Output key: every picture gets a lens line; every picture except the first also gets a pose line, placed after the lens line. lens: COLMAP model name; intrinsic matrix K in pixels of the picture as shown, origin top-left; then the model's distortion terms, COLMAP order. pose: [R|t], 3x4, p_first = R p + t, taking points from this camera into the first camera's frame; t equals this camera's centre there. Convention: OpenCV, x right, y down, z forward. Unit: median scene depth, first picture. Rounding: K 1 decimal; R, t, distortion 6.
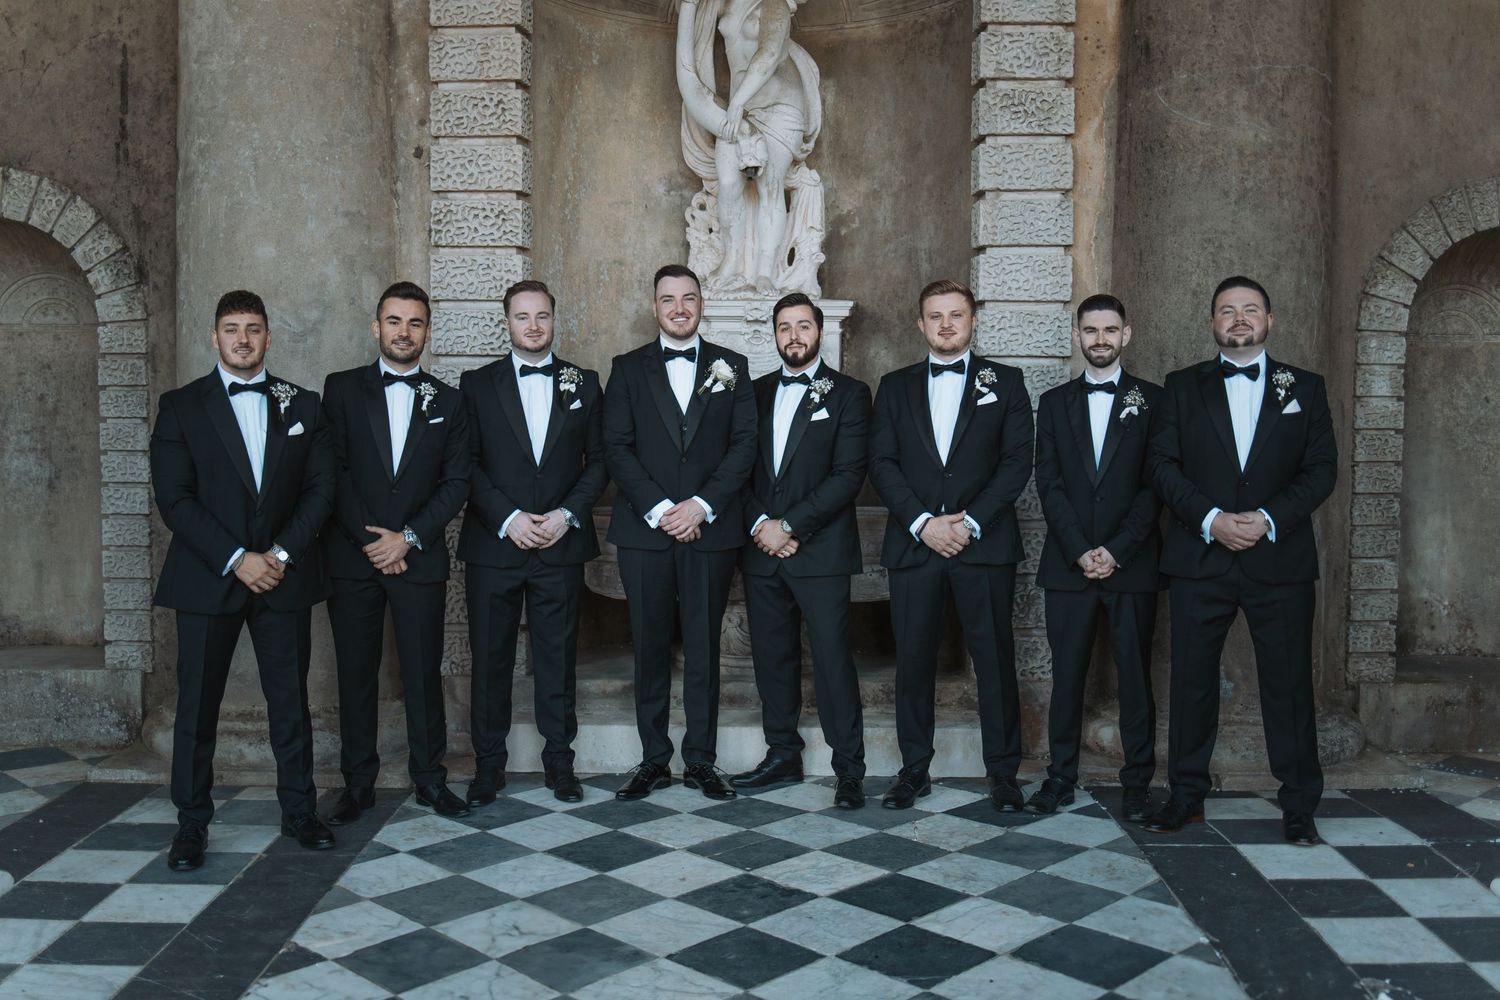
lens RADIAL K [[1409.6, 0, 750.0], [0, 1409.6, 500.0], [0, 0, 1]] dist [-0.083980, 0.064545]
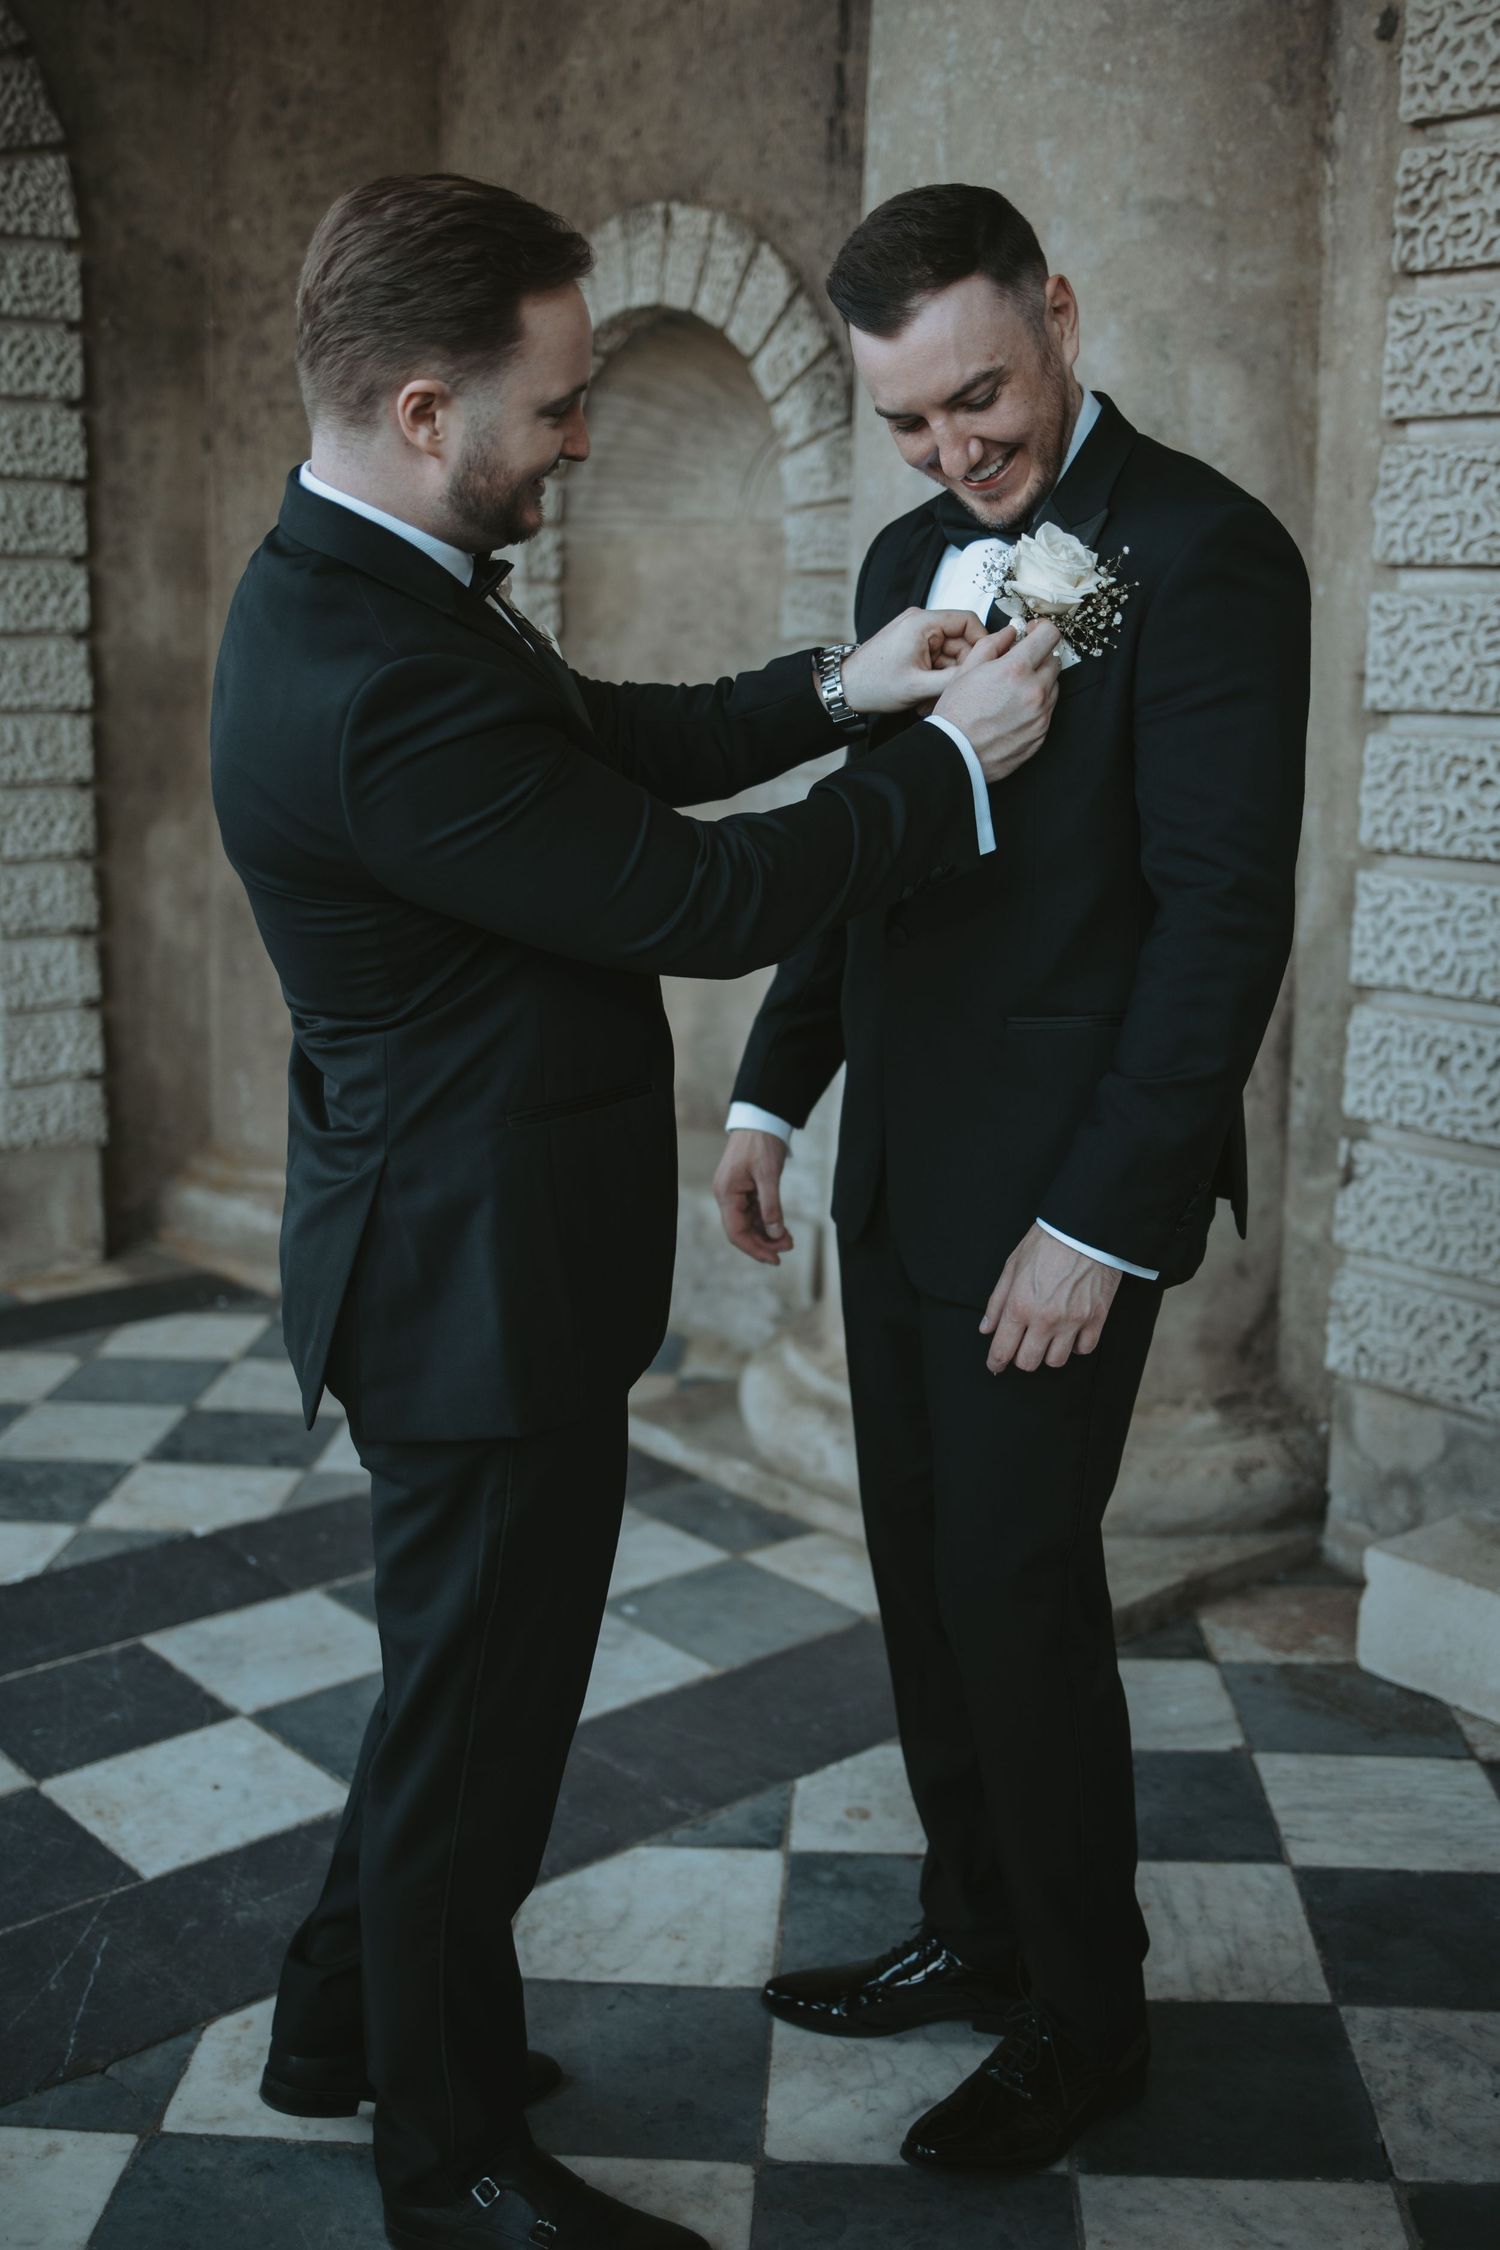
lens RADIAL K [[2237.5, 0, 829.0], [0, 2237.5, 1158.9], [0, 0, 1]] dist [-0.103812, 0.049855]
pose [[0.666596, 0.170843, -0.725577, 0.142265], [-0.067182, 0.983190, 0.169779, -0.036895], [0.742385, -0.064428, 0.666868, 0.479422]]
